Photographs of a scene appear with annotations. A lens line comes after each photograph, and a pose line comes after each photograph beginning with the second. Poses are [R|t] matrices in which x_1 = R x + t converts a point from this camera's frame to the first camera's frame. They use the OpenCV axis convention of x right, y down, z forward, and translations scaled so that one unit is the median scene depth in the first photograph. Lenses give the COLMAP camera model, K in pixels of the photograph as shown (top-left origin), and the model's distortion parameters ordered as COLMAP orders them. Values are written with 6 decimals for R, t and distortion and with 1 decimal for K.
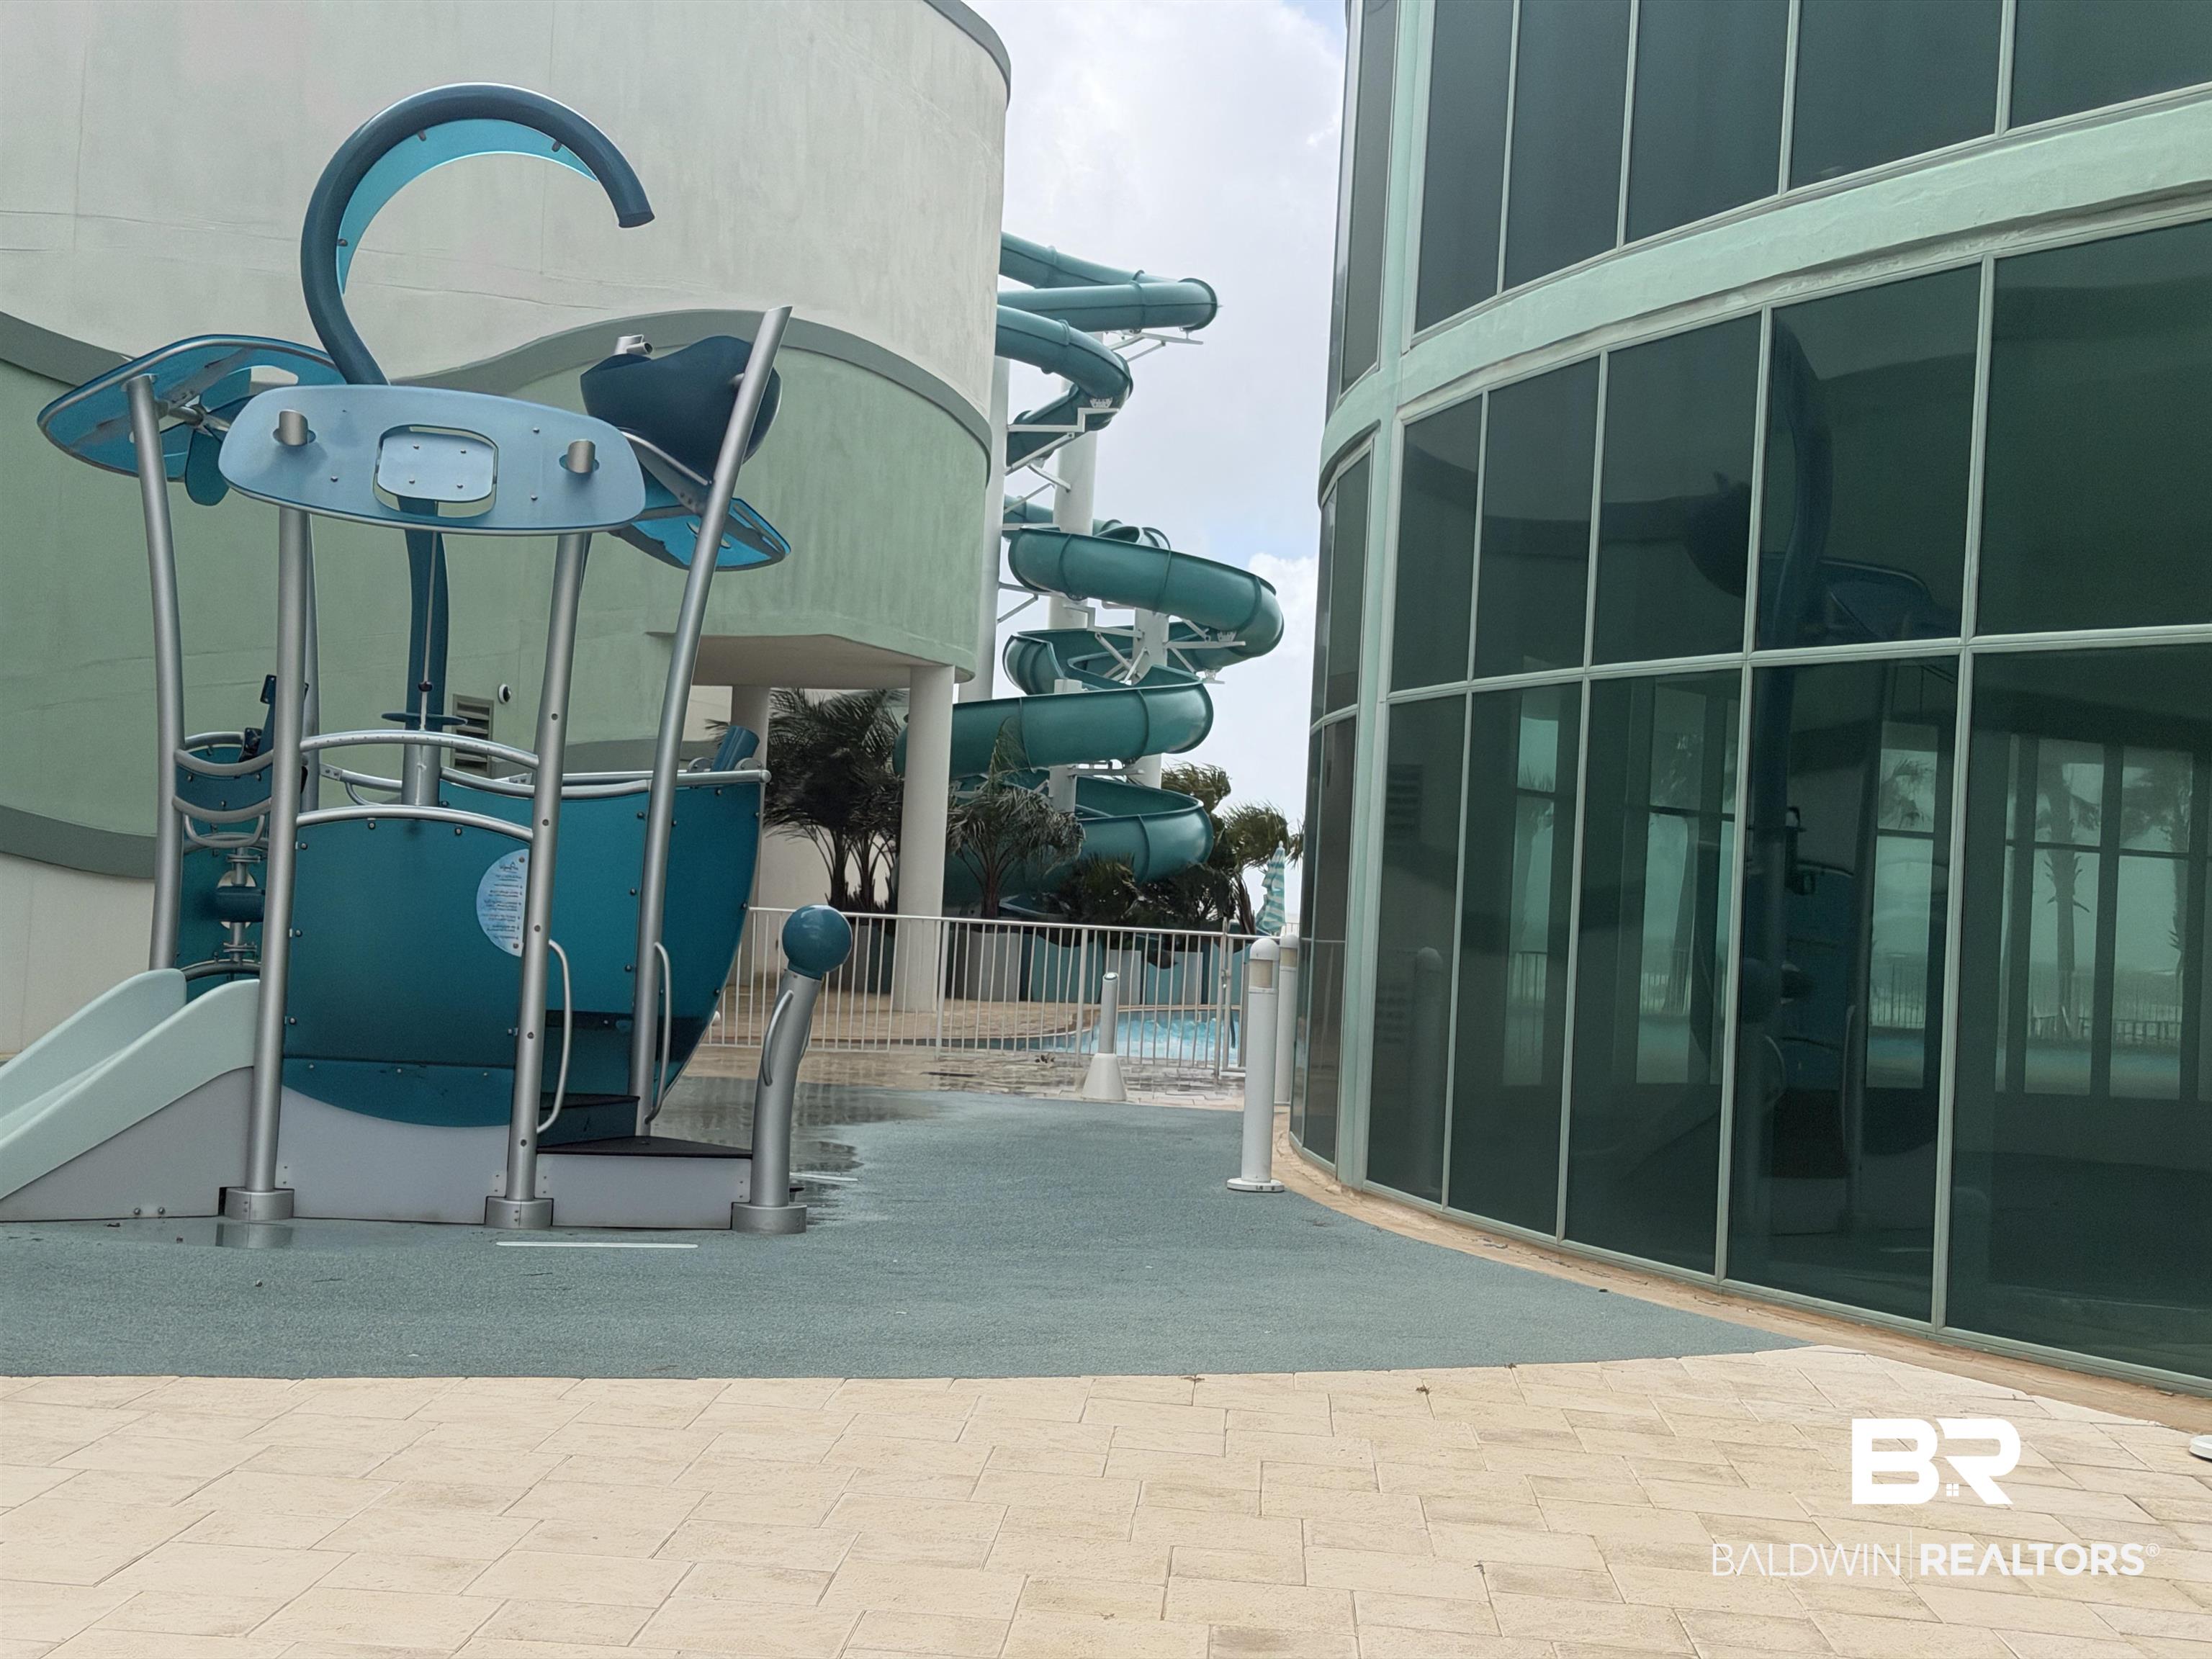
lens RADIAL K [[3087.5, 0, 1100.7], [0, 3087.5, 835.6], [0, 0, 1]] dist [0.150384, 0.000000]
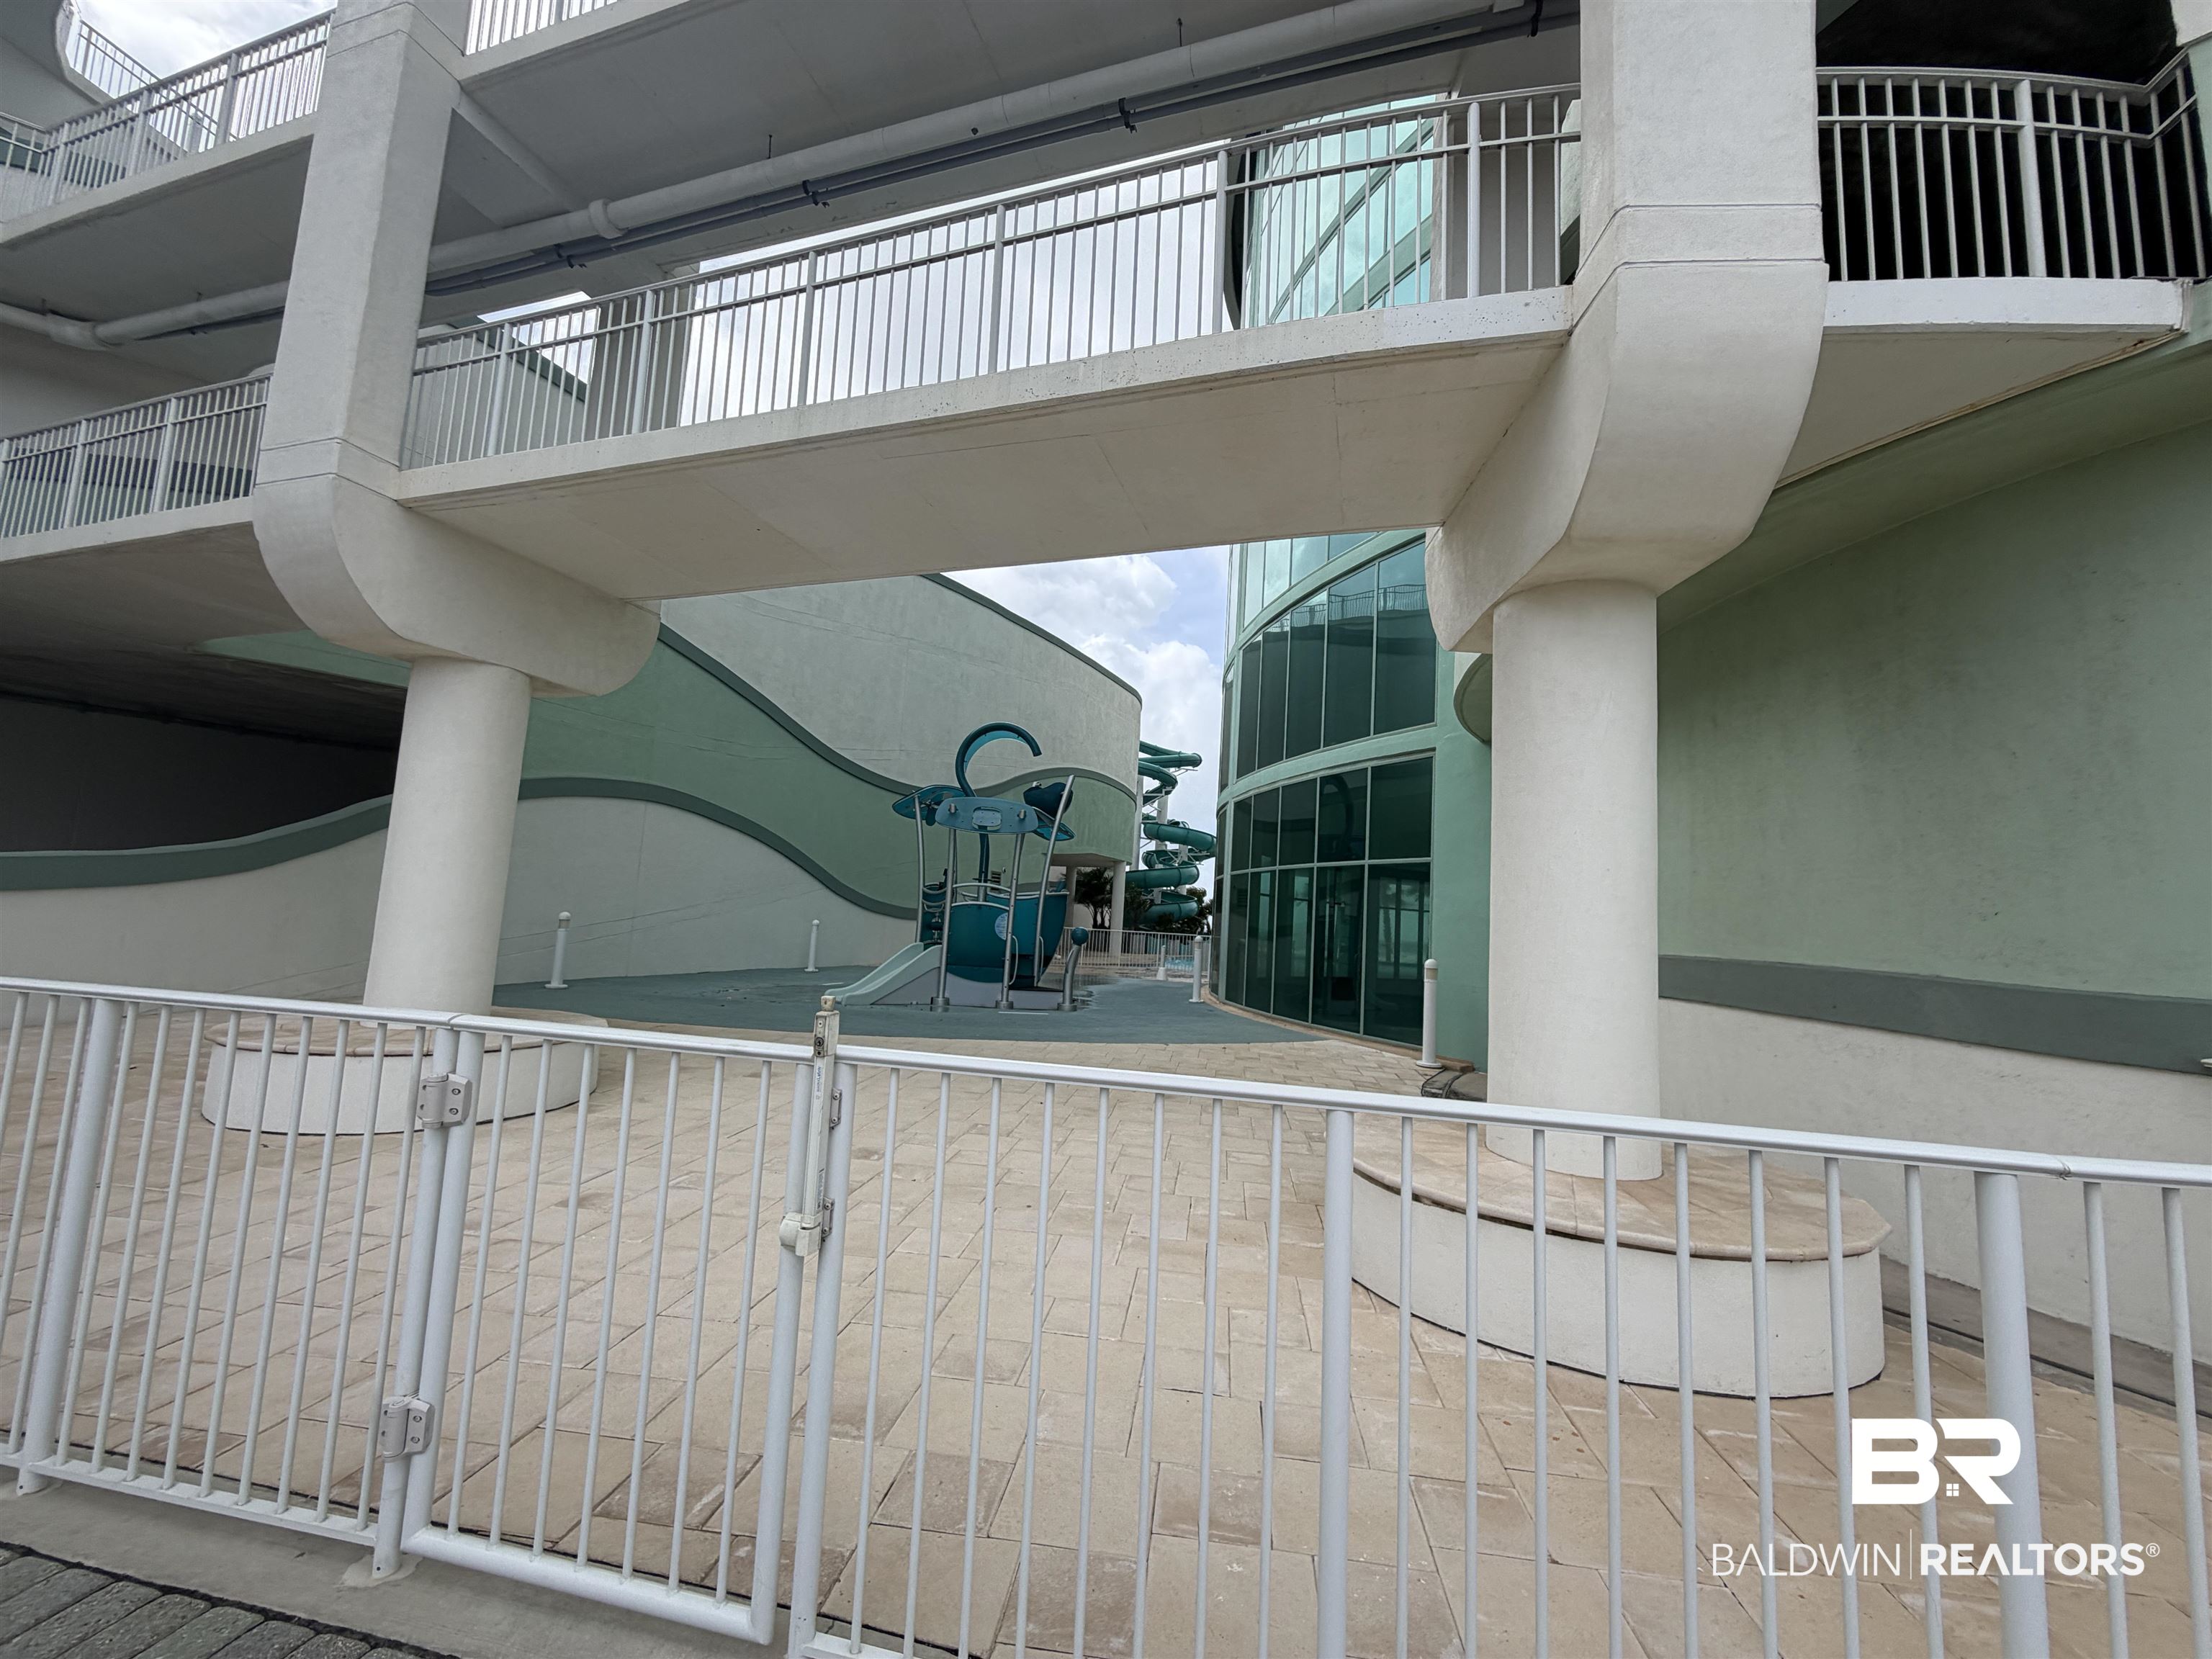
lens RADIAL K [[884.6, 0, 1123.0], [0, 884.6, 830.9], [0, 0, 1]] dist [-0.000302, -0.000613]
pose [[0.998312, -0.002304, -0.058037, 0.024813], [-0.002656, 0.996357, -0.085237, -0.002903], [0.058022, 0.085247, 0.994669, -0.108620]]
